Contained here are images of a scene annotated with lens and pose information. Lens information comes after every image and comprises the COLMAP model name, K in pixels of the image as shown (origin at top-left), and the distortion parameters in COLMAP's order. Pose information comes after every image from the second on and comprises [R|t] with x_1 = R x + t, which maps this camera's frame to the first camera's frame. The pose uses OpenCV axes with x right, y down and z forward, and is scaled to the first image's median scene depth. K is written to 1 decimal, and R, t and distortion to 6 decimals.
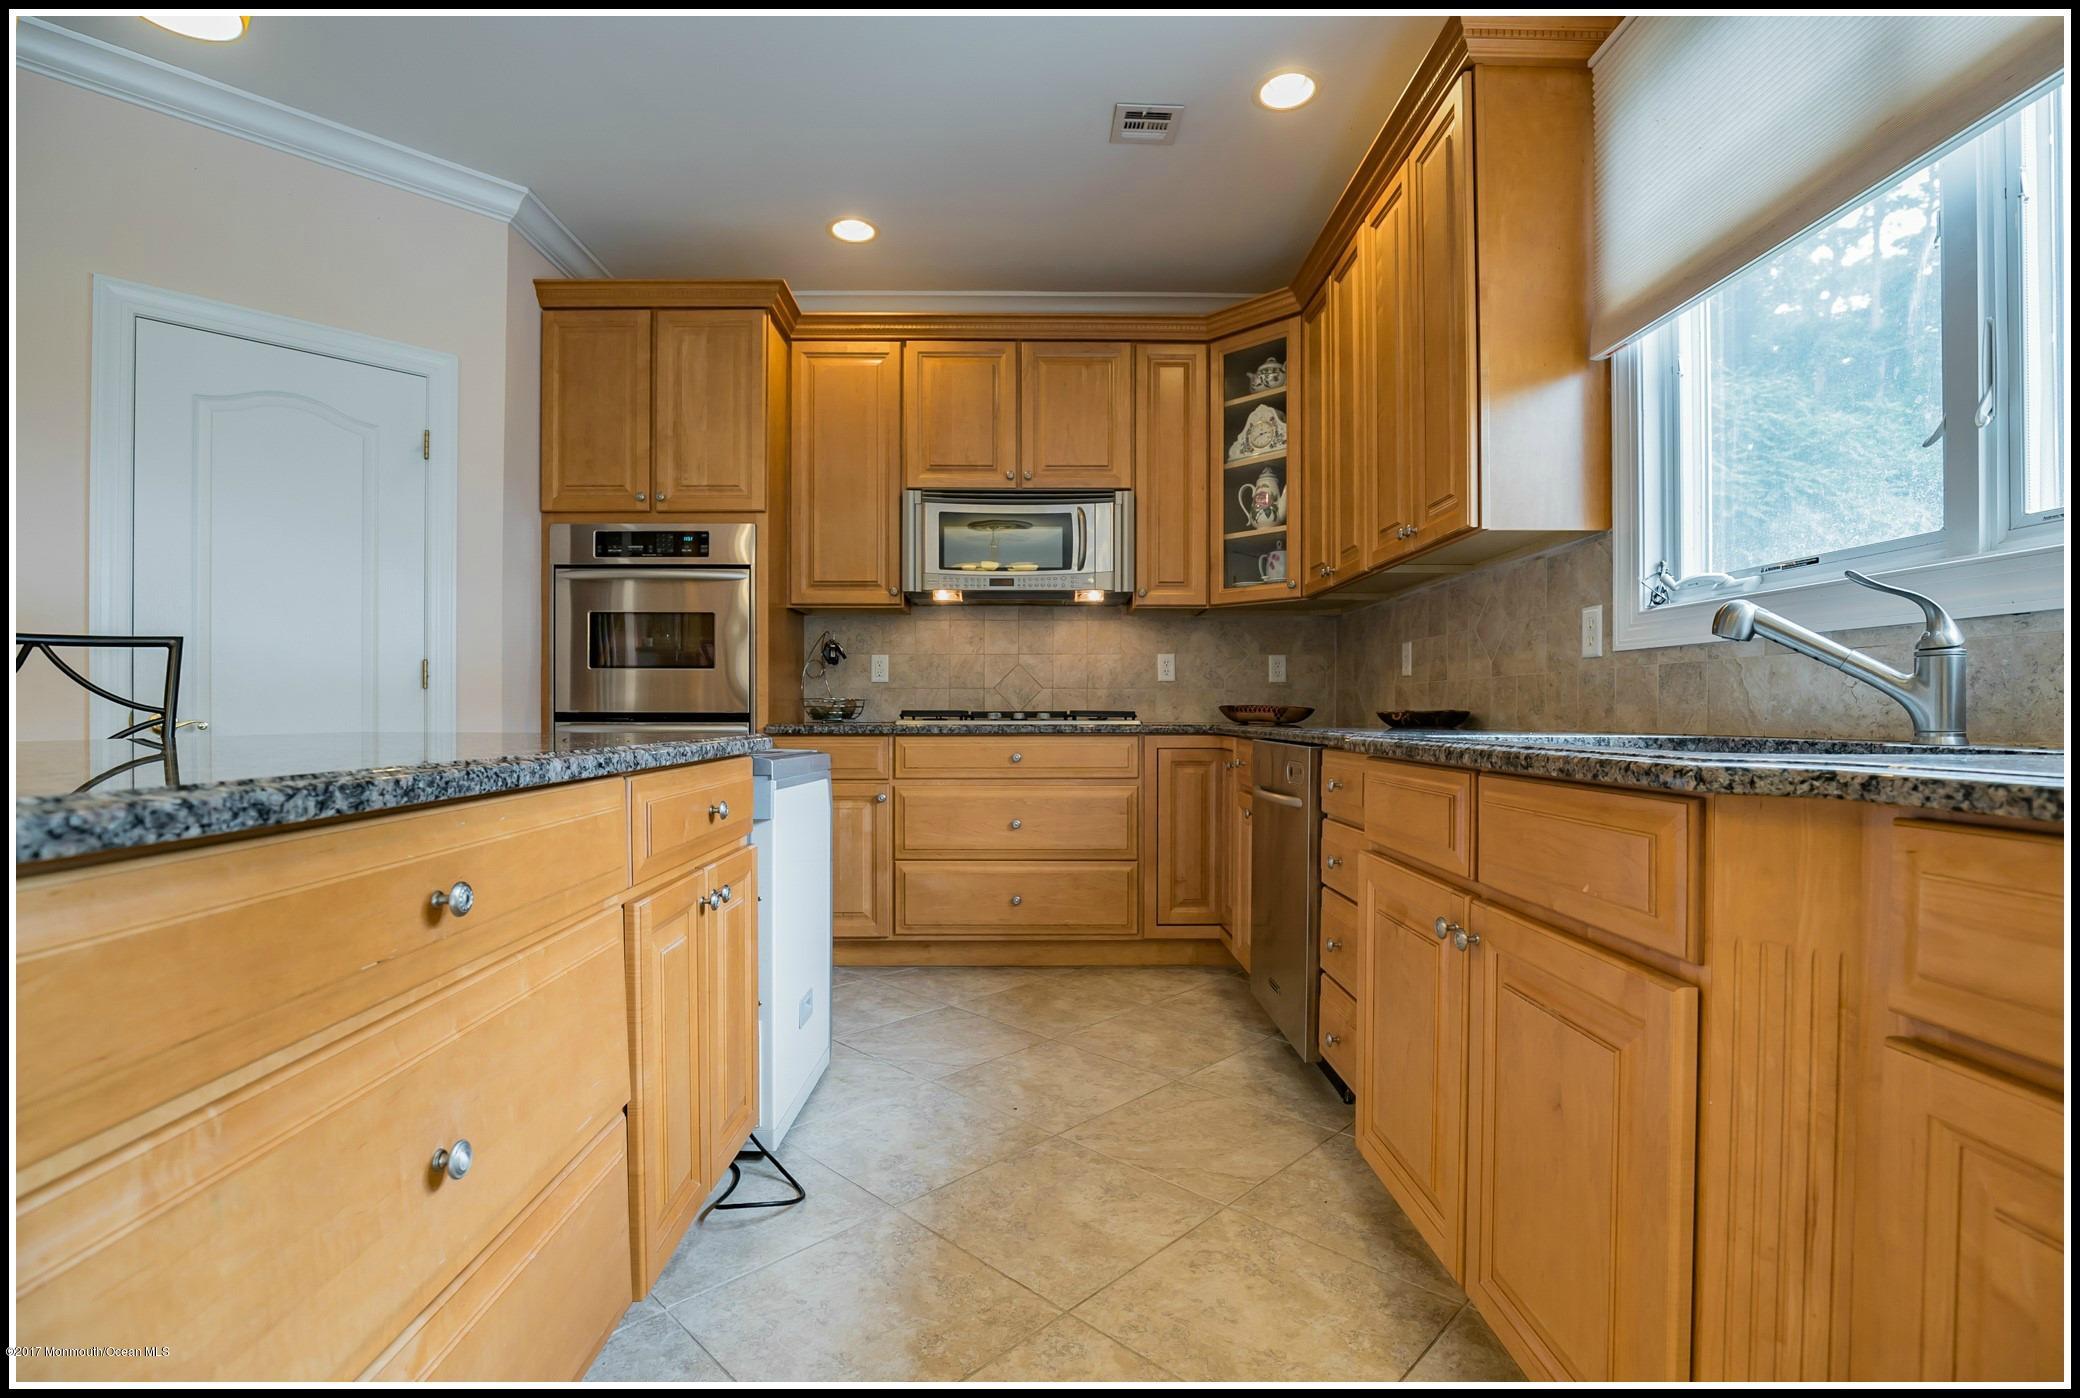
lens RADIAL K [[948.9, 0, 1051.9], [0, 948.9, 717.9], [0, 0, 1]] dist [-0.032303, 0.003857]
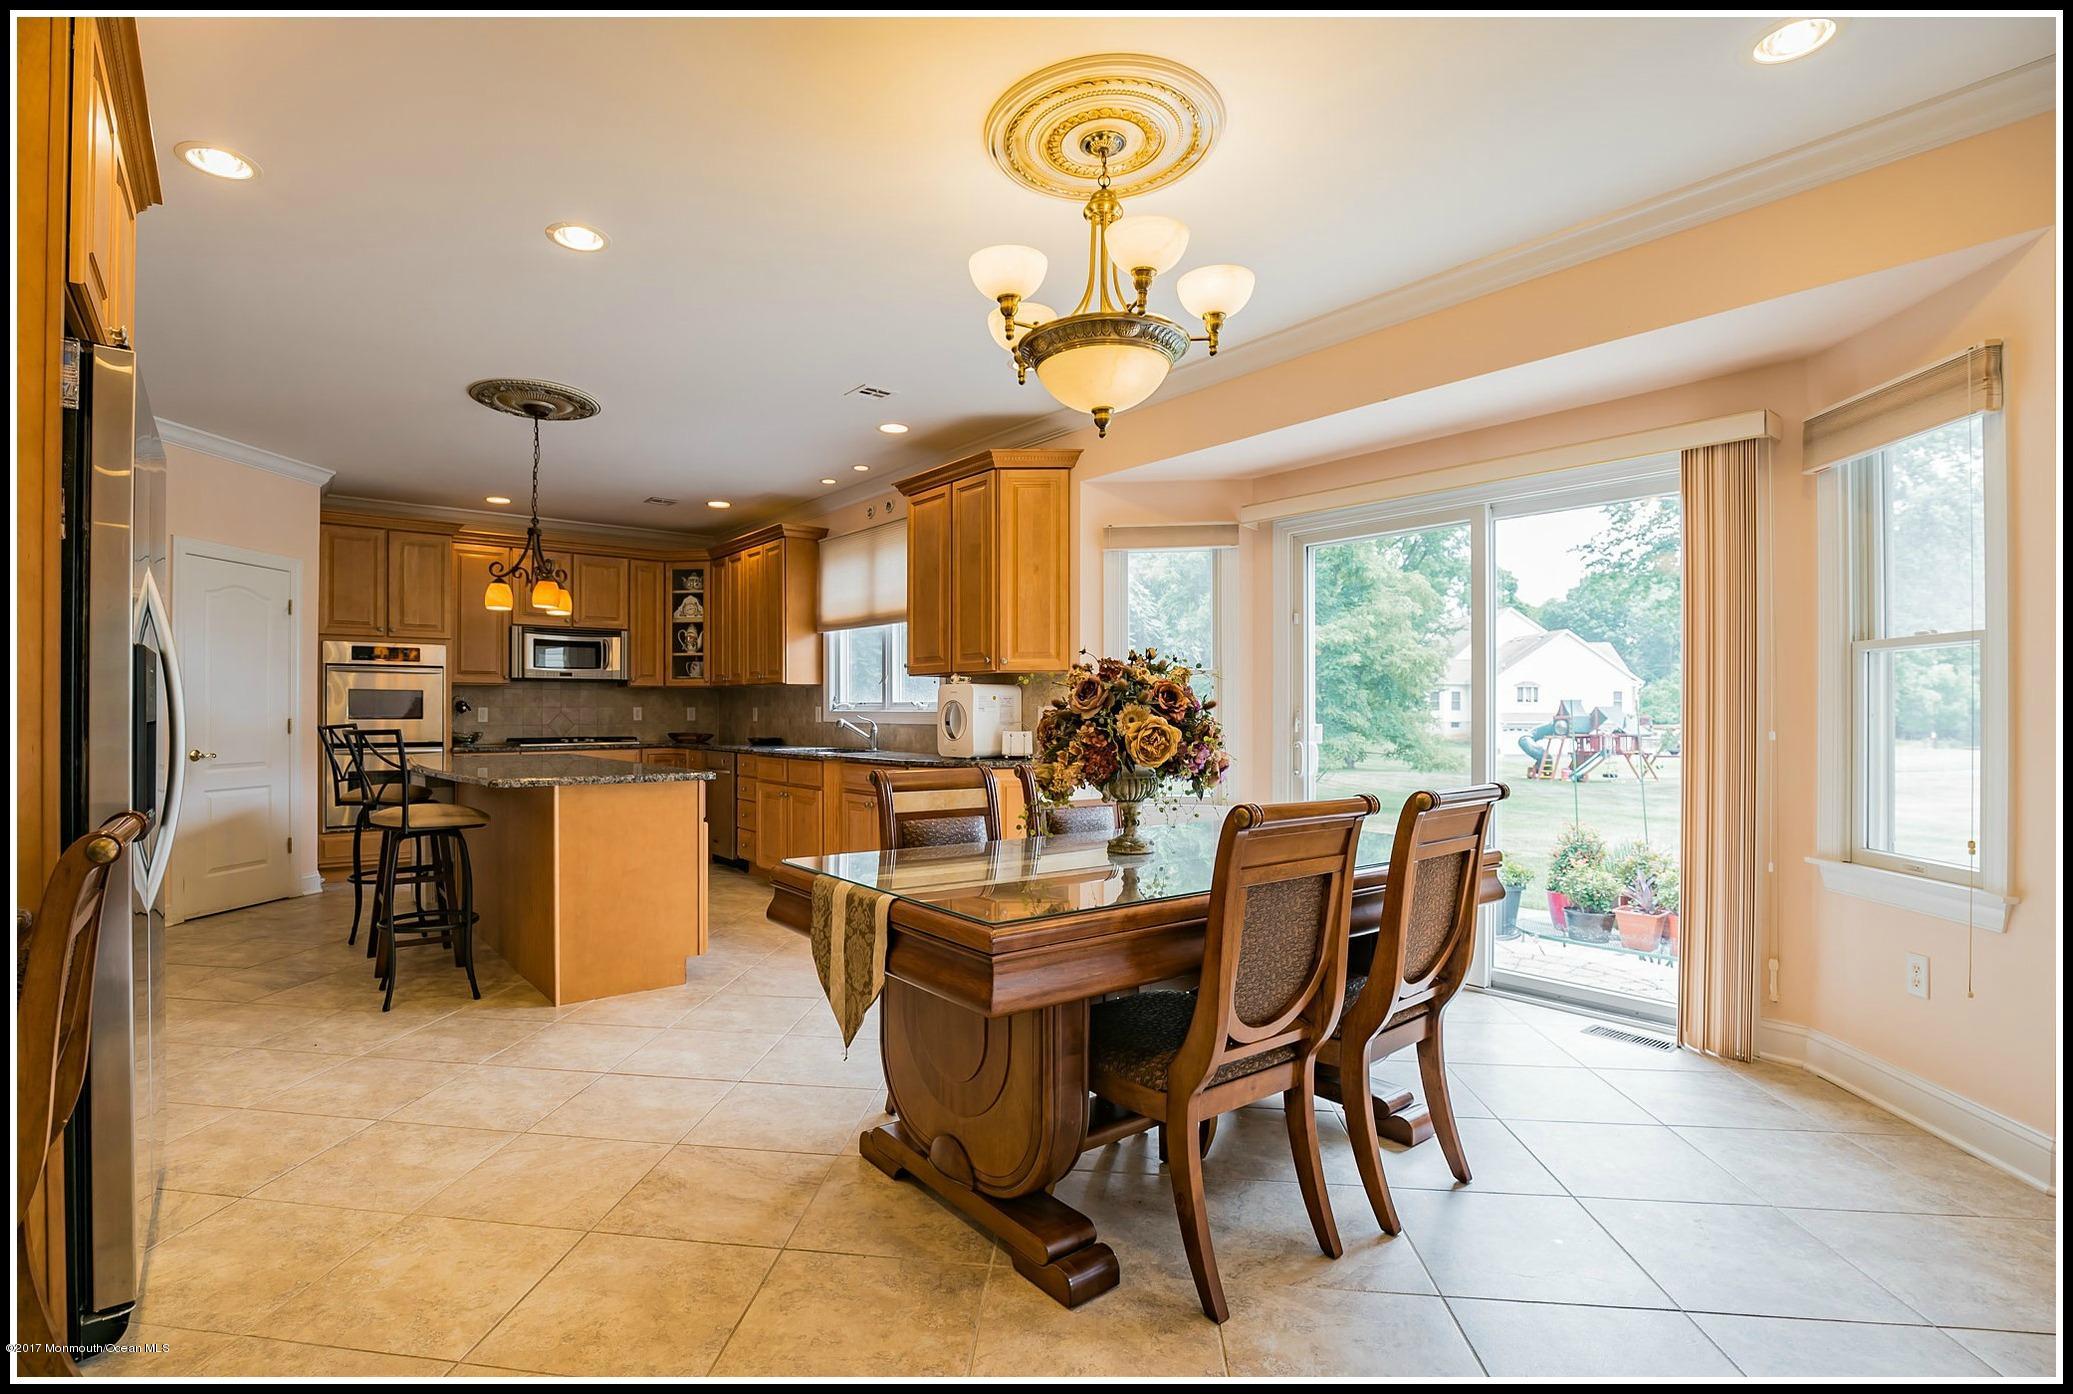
lens RADIAL K [[952.9, 0, 979.6], [0, 952.9, 706.8], [0, 0, 1]] dist [-0.065536, 0.000115]
pose [[0.800457, 0.000662, 0.599390, -0.580795], [0.004839, 0.999960, -0.007568, -0.057385], [-0.599371, 0.008958, 0.800421, -1.204260]]
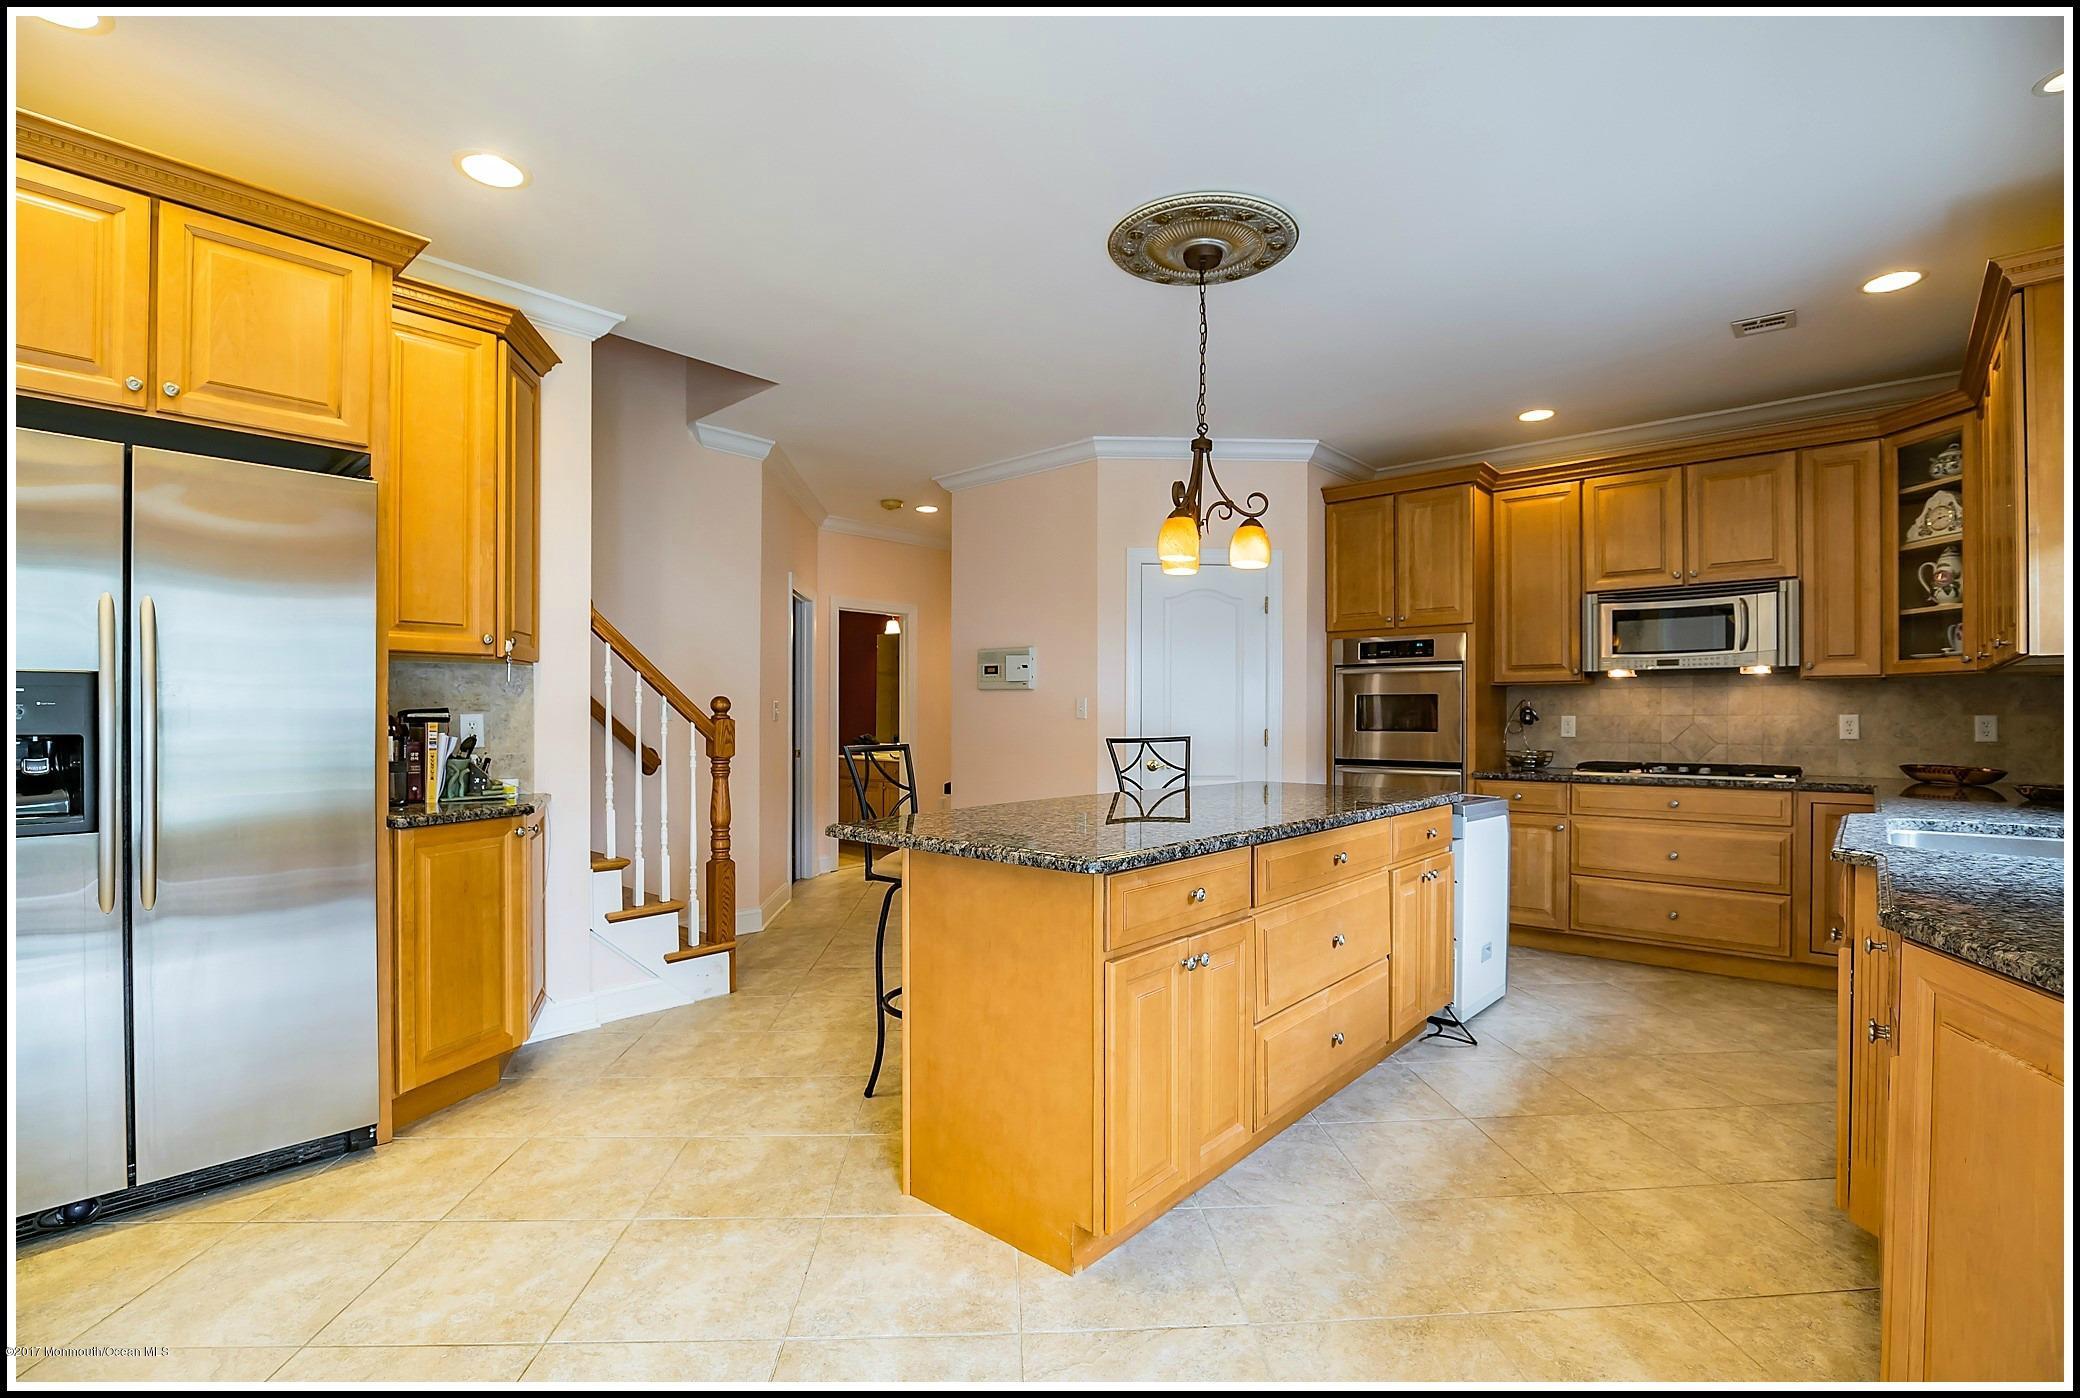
lens RADIAL K [[948.9, 0, 1051.9], [0, 948.9, 717.9], [0, 0, 1]] dist [-0.032303, 0.003857]
pose [[0.736016, -0.001086, -0.676963, 0.197074], [-0.004103, 0.999973, -0.006064, -0.062296], [0.676951, 0.007241, 0.735992, -0.492246]]
